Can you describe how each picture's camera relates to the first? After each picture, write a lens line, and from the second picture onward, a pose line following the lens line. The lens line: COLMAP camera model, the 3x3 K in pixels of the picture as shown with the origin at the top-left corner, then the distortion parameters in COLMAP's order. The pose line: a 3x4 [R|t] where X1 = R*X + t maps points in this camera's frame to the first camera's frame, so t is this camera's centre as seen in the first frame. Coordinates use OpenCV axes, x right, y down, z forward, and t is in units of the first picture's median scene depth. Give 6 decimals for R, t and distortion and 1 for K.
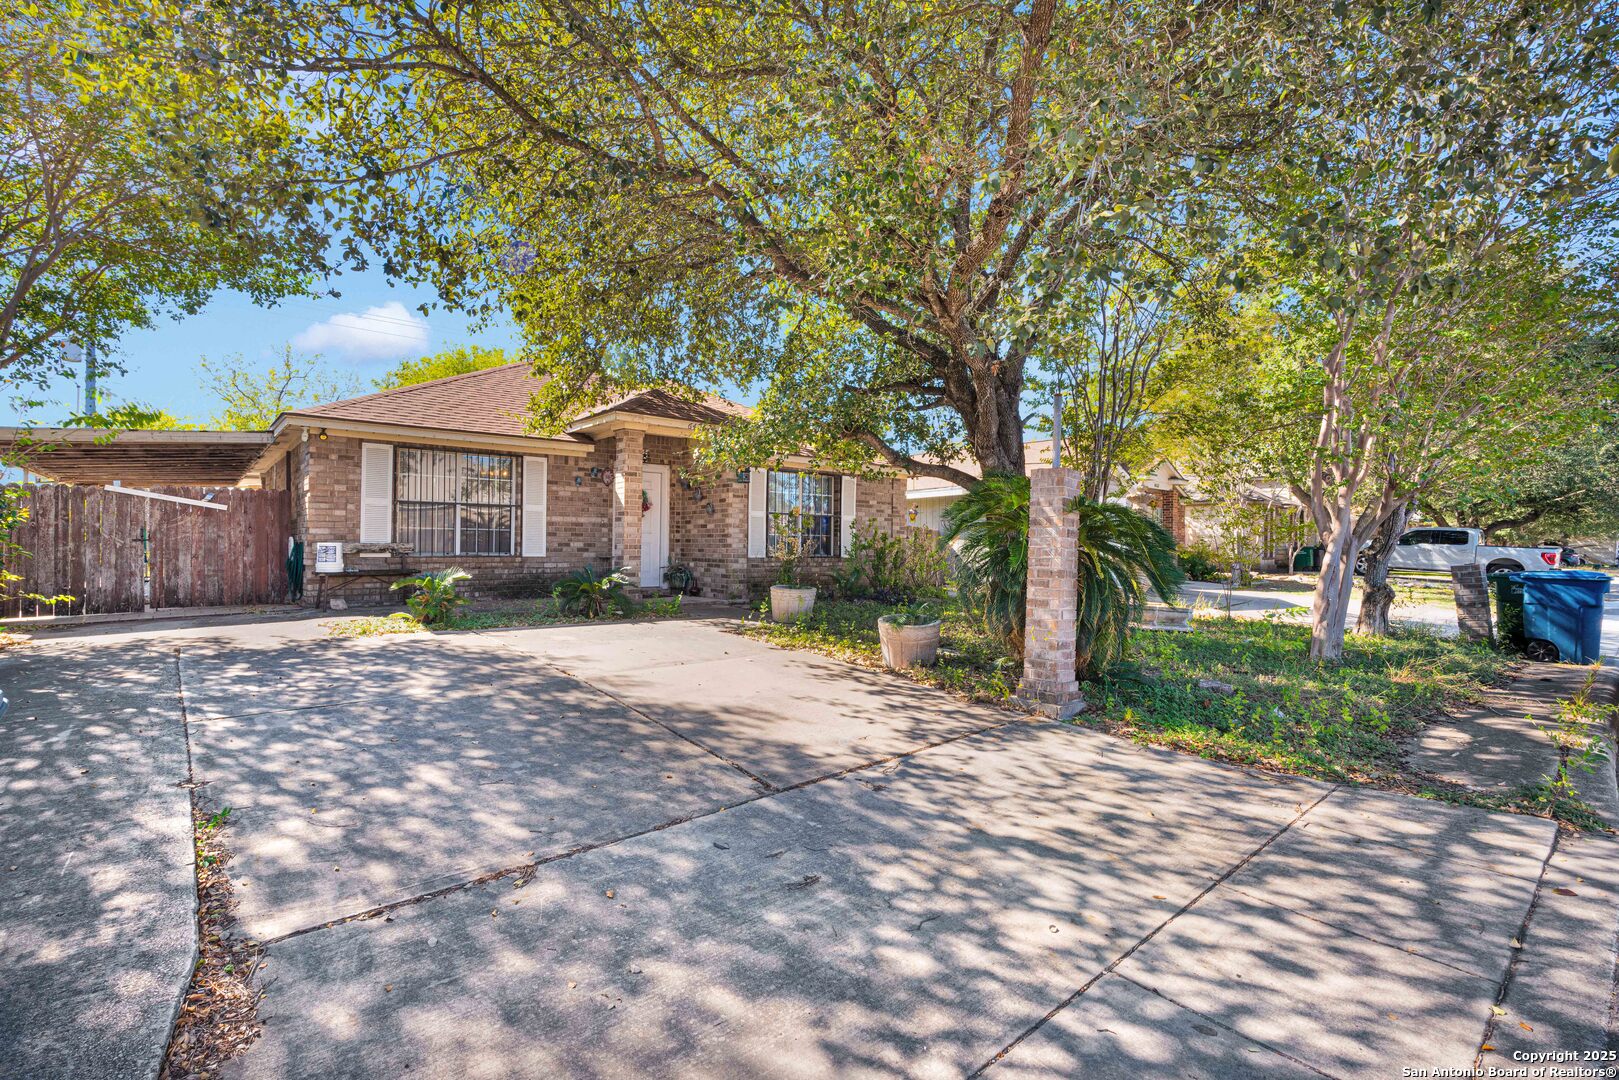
lens RADIAL K [[739.7, 0, 811.6], [0, 739.7, 541.6], [0, 0, 1]] dist [-0.013153, -0.000726]
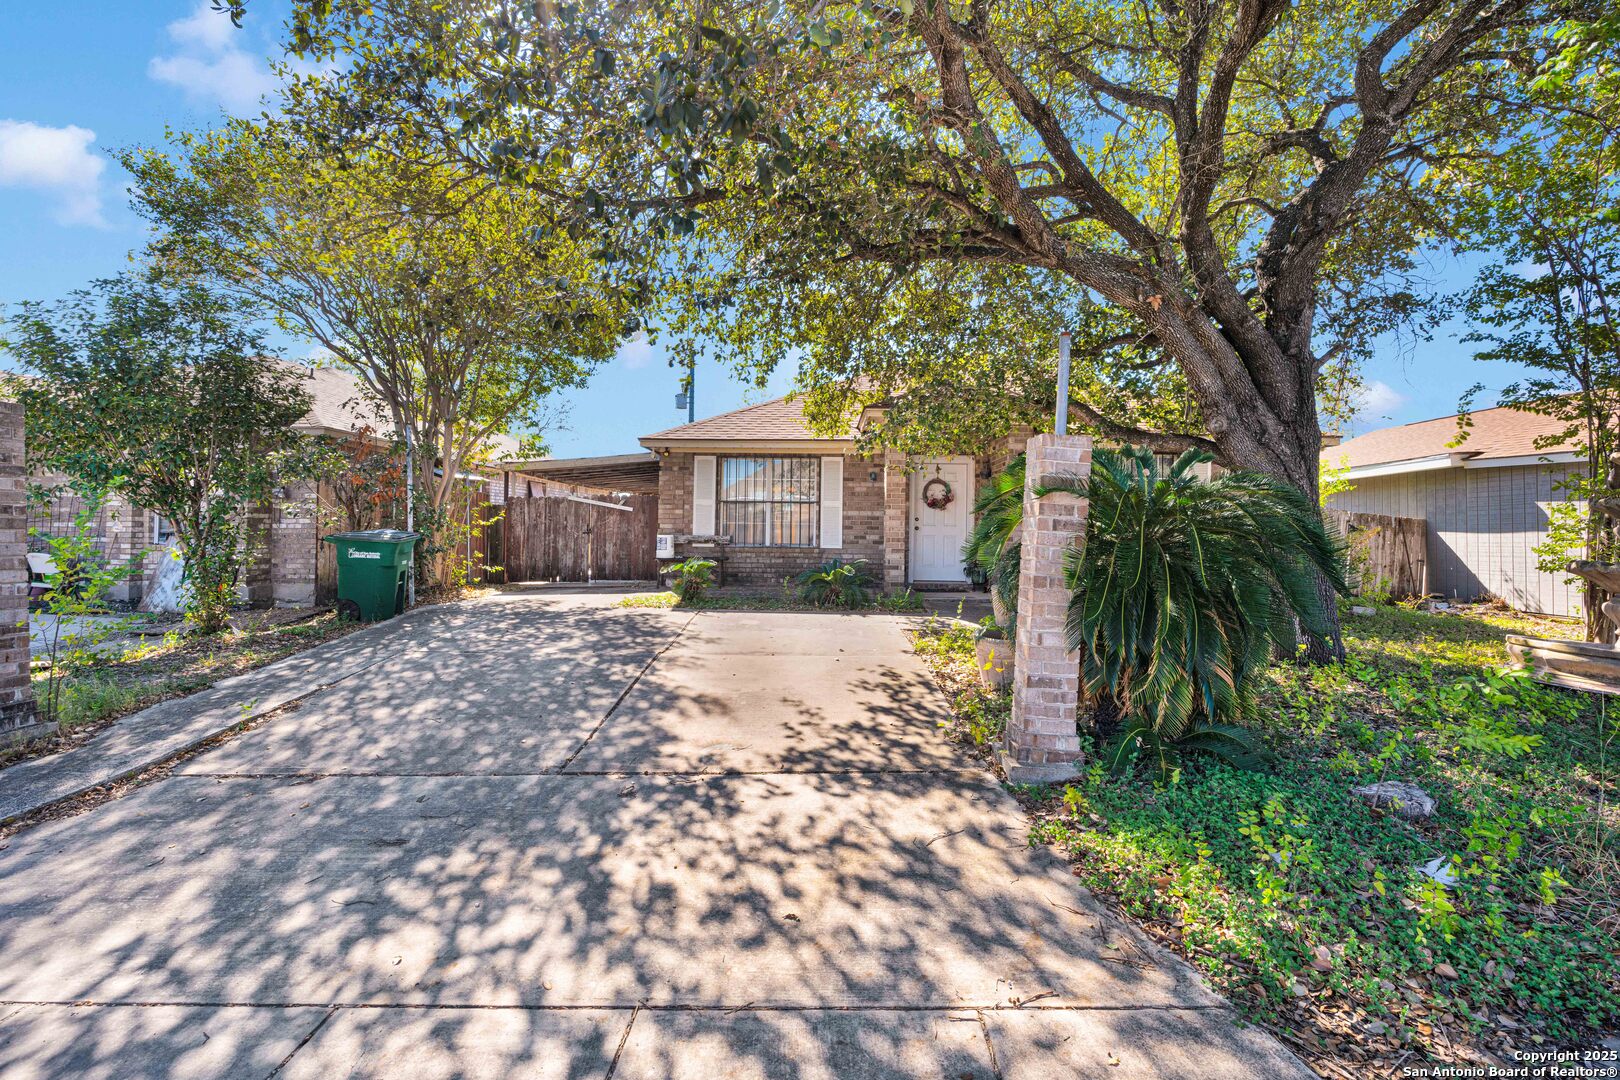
lens RADIAL K [[740.1, 0, 811.4], [0, 740.1, 535.0], [0, 0, 1]] dist [-0.013153, -0.000726]
pose [[0.749156, 0.004183, -0.662381, 0.923504], [-0.002807, 0.999991, 0.003140, -0.007205], [0.662388, -0.000493, 0.749161, 0.446354]]
